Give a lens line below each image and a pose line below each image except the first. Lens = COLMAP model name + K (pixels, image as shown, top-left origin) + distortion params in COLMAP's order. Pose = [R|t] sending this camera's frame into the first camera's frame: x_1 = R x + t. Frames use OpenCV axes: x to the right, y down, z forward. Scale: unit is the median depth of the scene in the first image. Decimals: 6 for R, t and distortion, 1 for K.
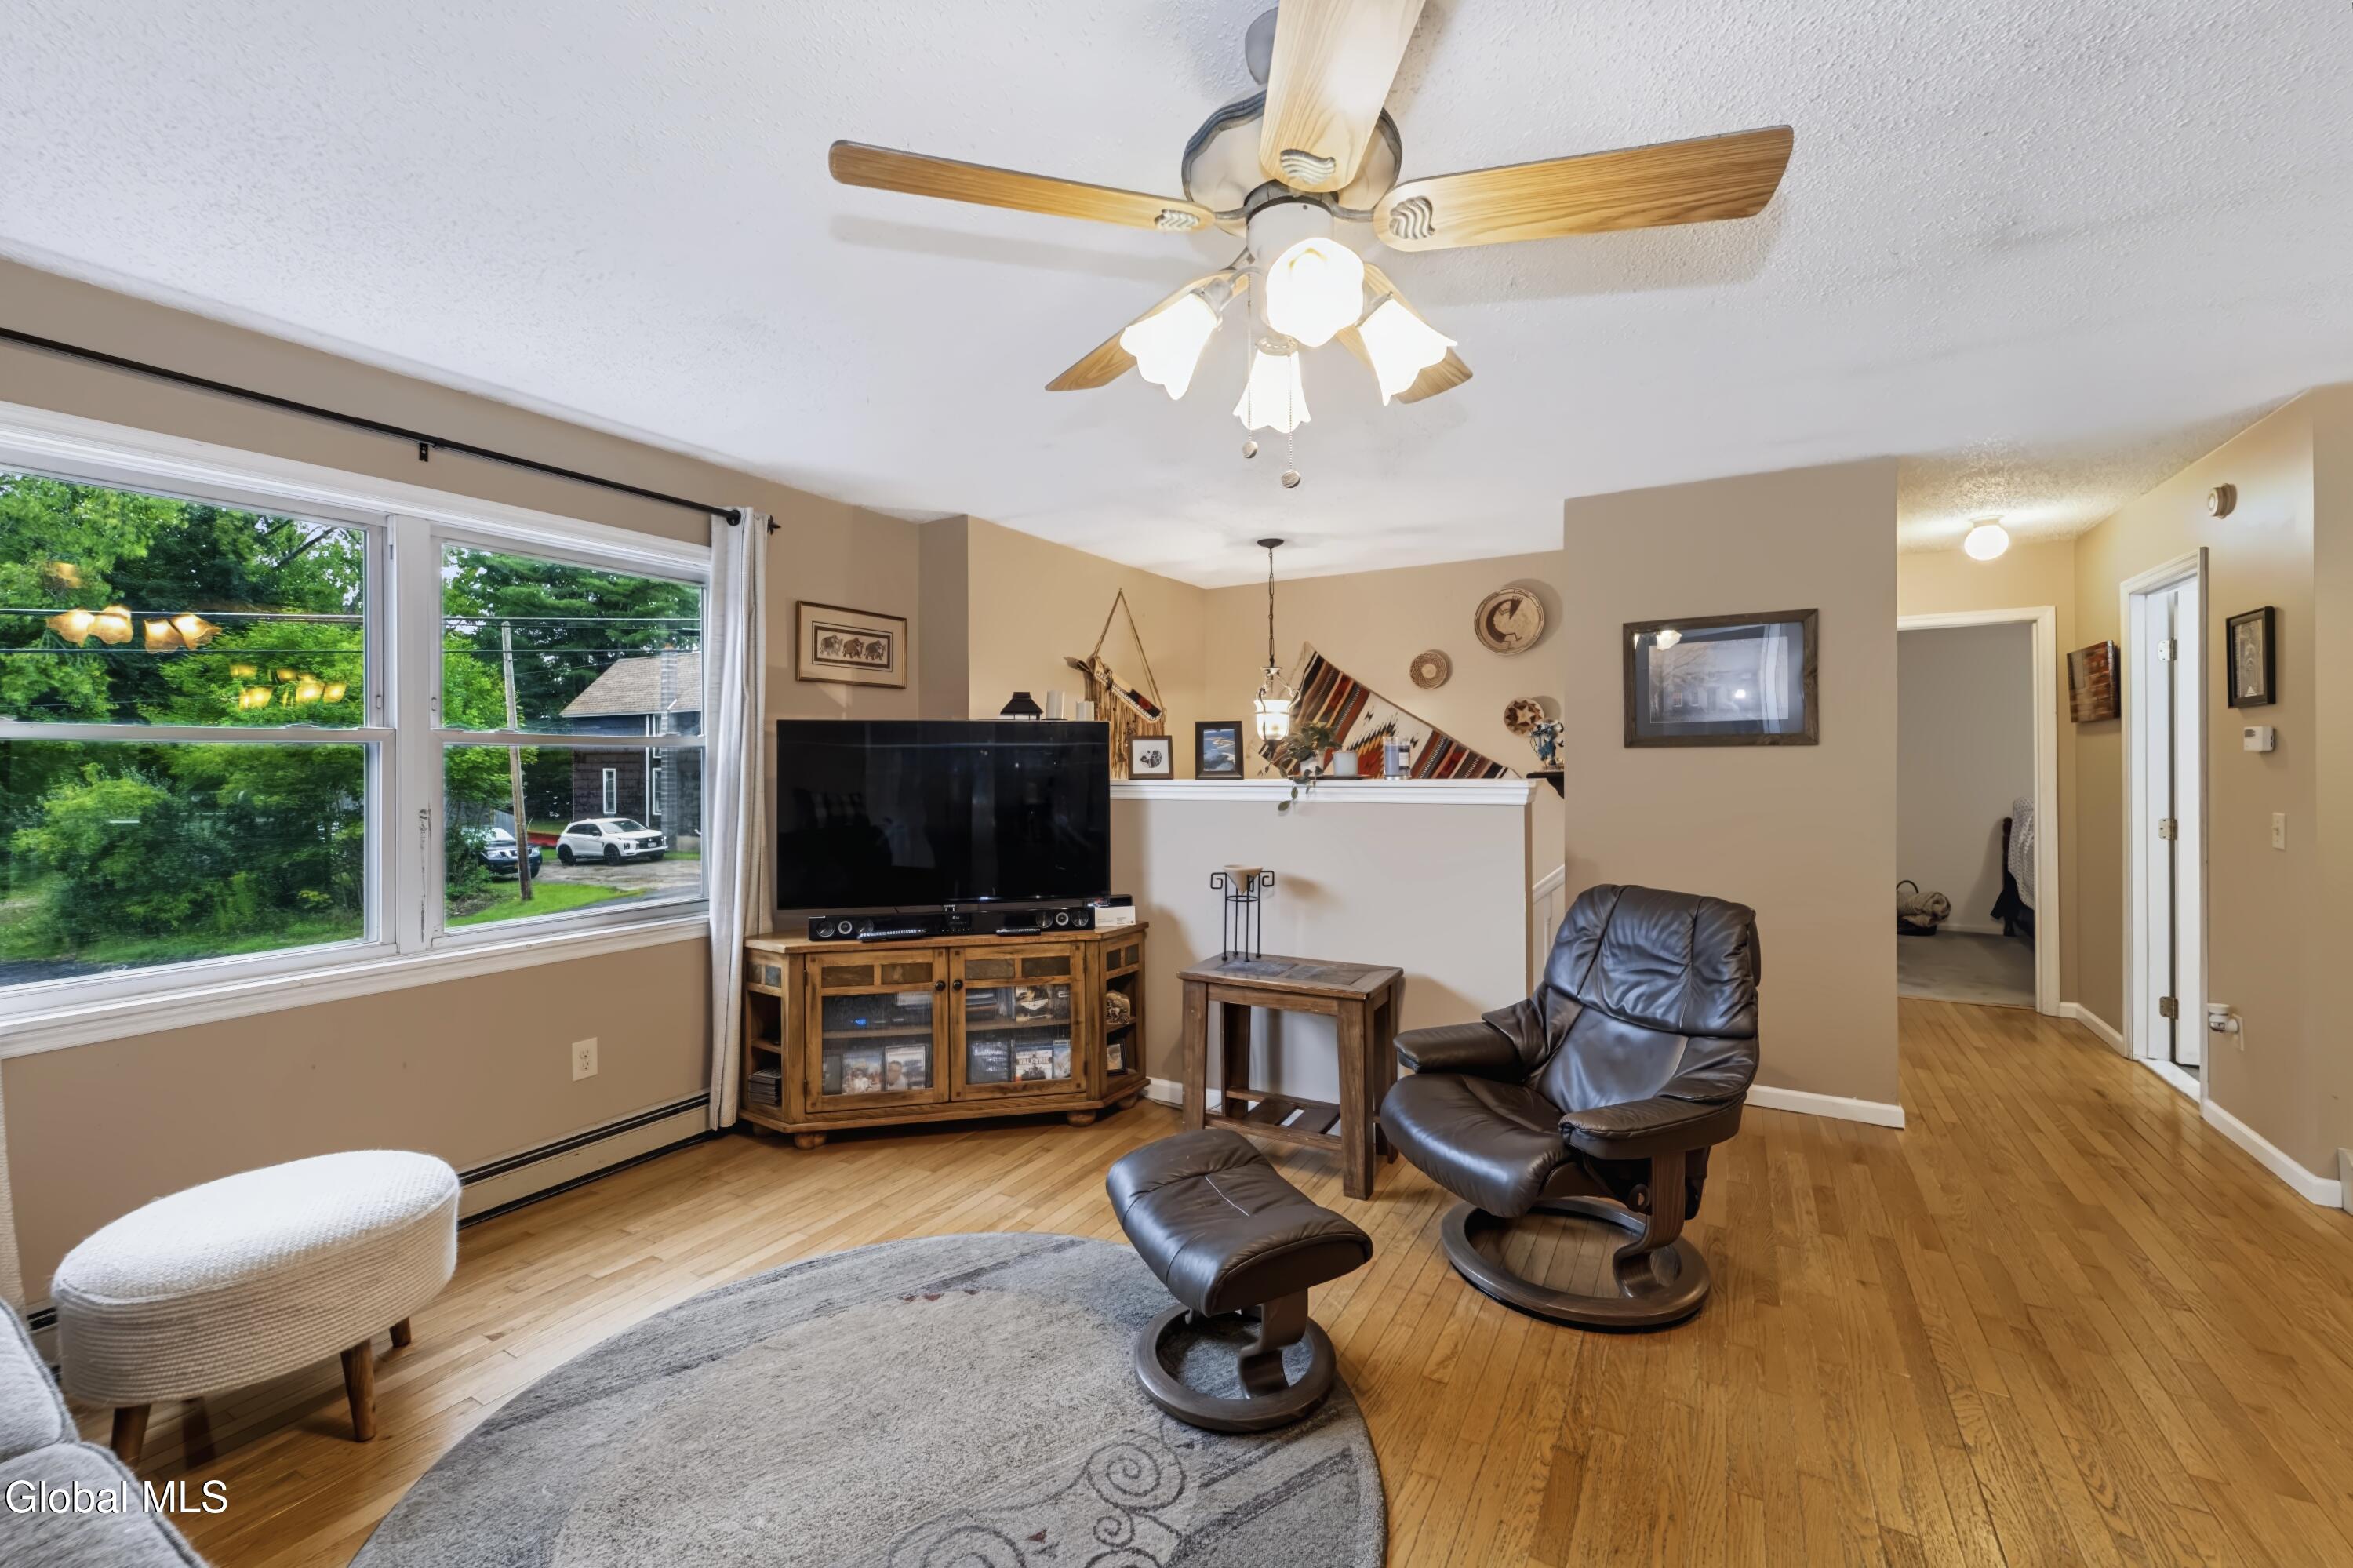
lens RADIAL K [[954.4, 0, 1179.8], [0, 954.4, 762.8], [0, 0, 1]] dist [0.001635, 0.000156]
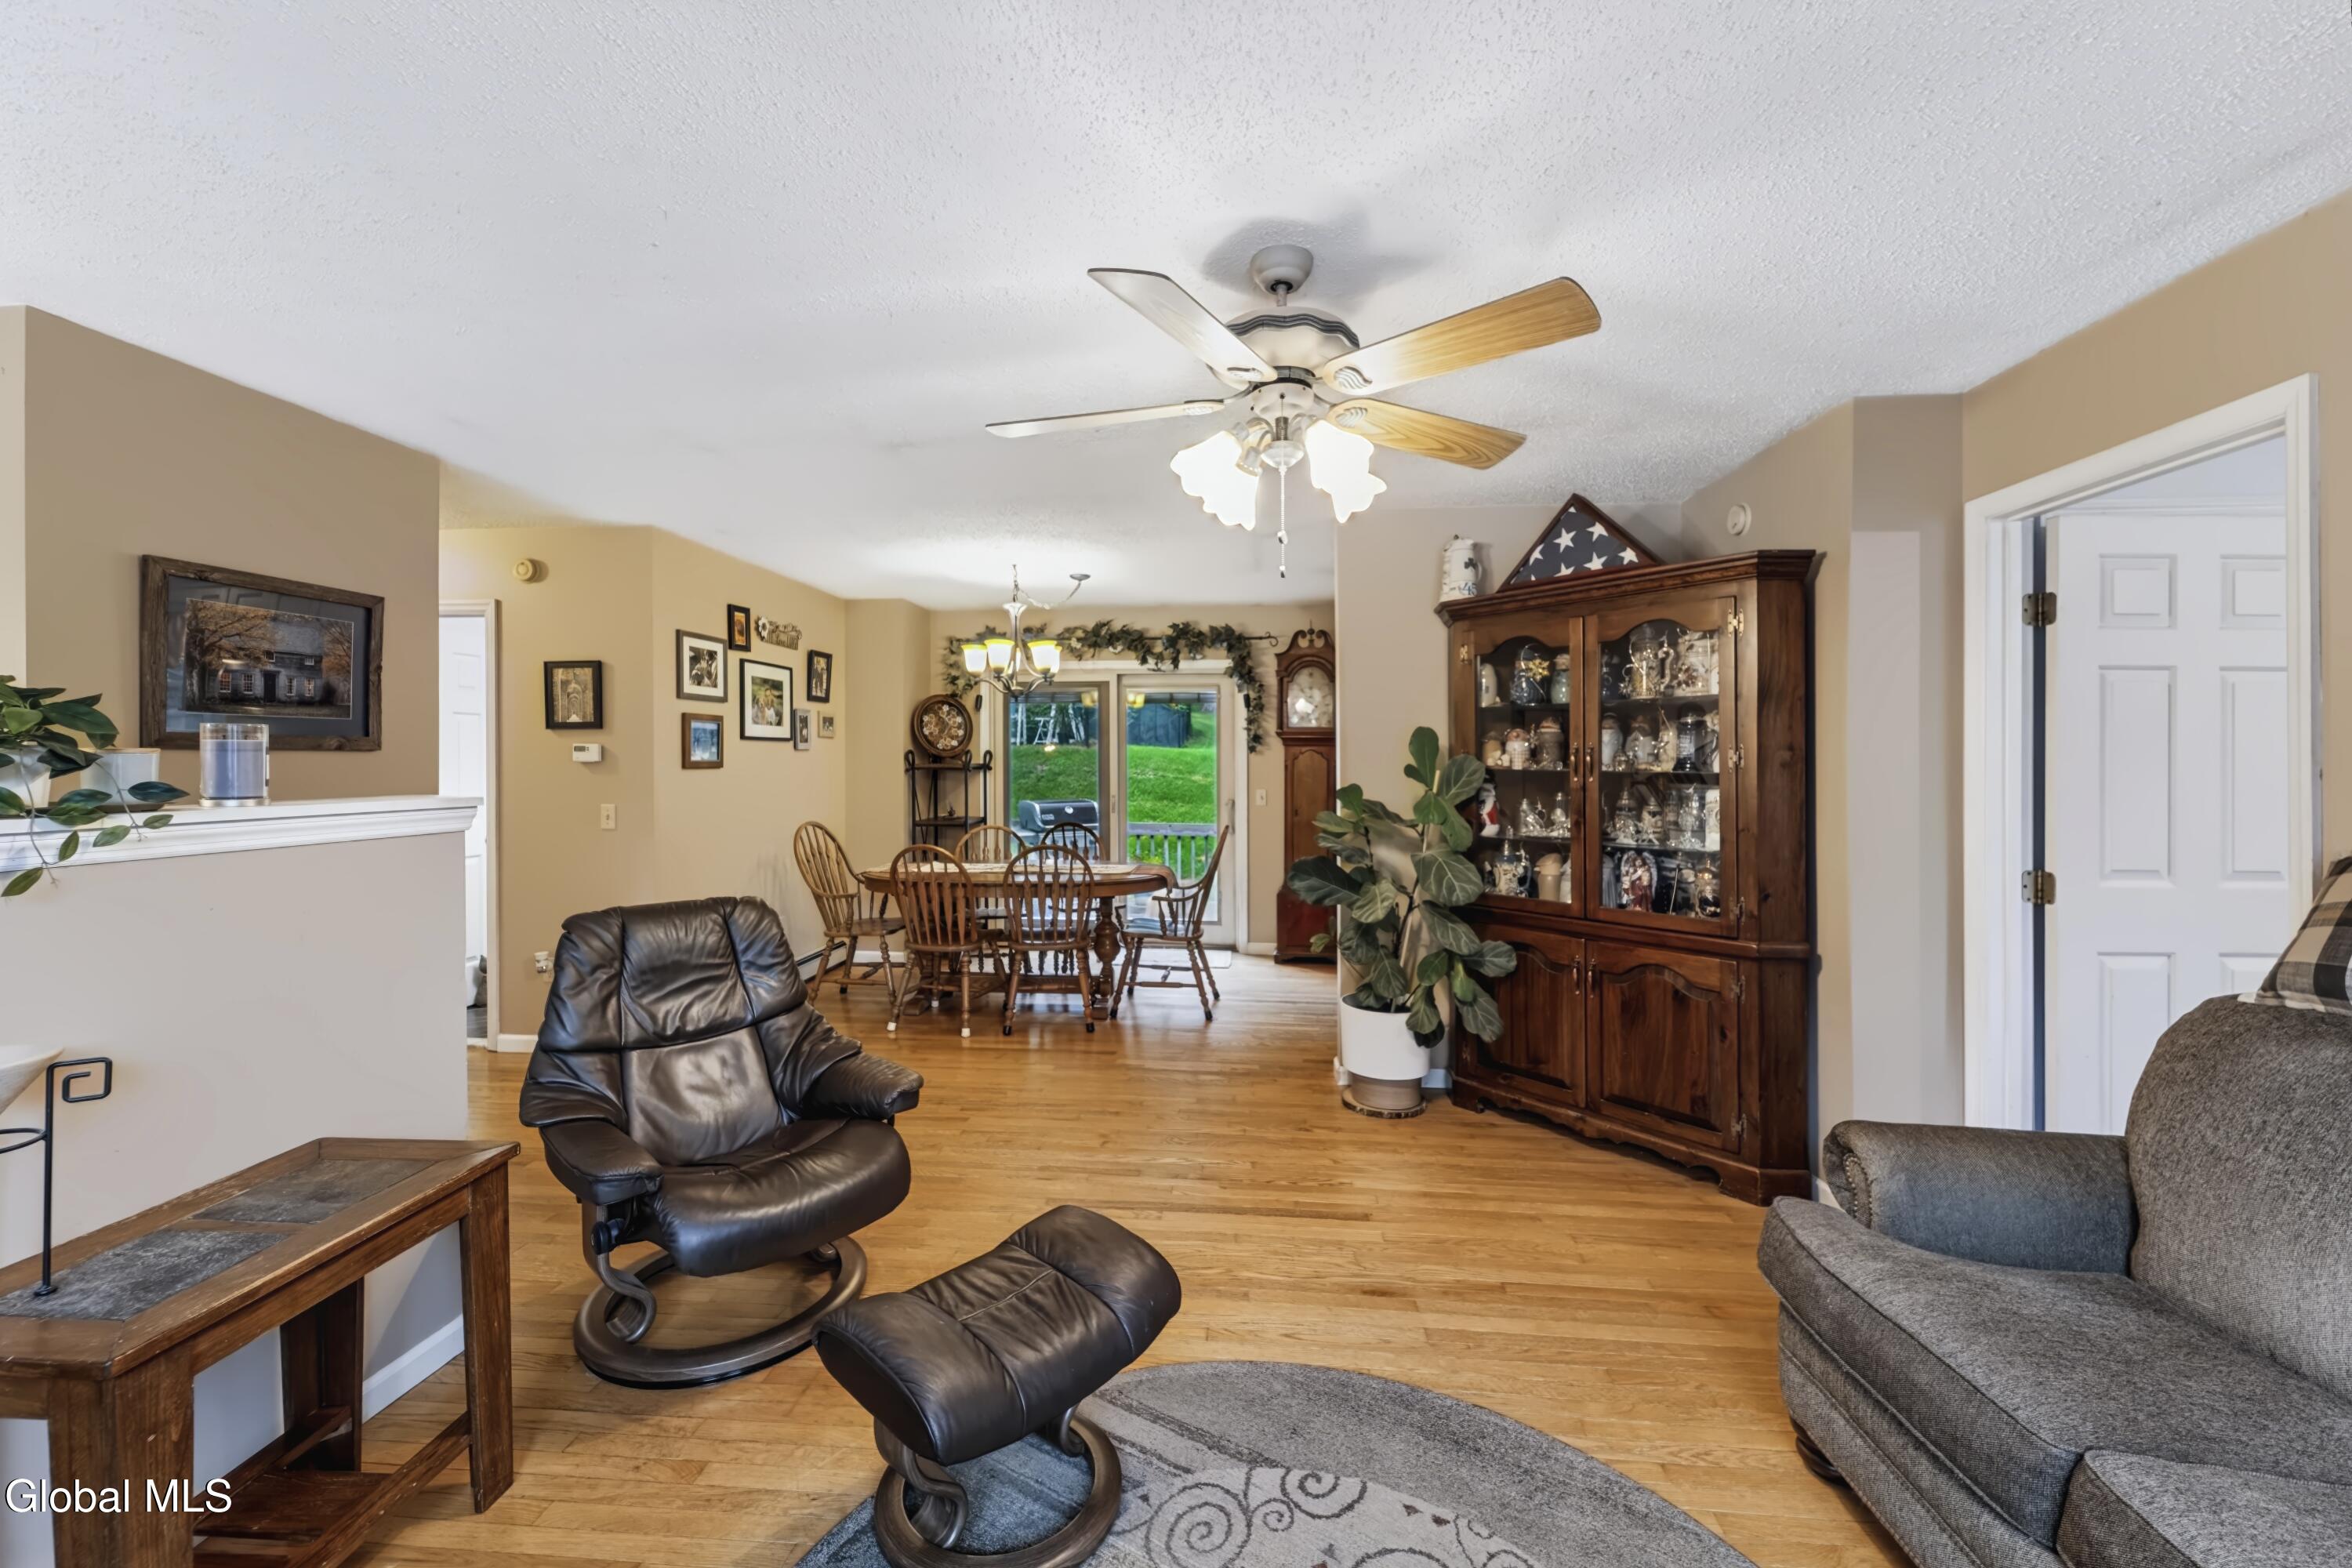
lens RADIAL K [[953.9, 0, 1182.2], [0, 953.9, 769.8], [0, 0, 1]] dist [0.001635, 0.000156]
pose [[-0.426399, -0.001025, 0.904535, -0.891211], [0.010139, 0.999931, 0.005913, 0.000805], [-0.904478, 0.011693, -0.426359, 1.426282]]
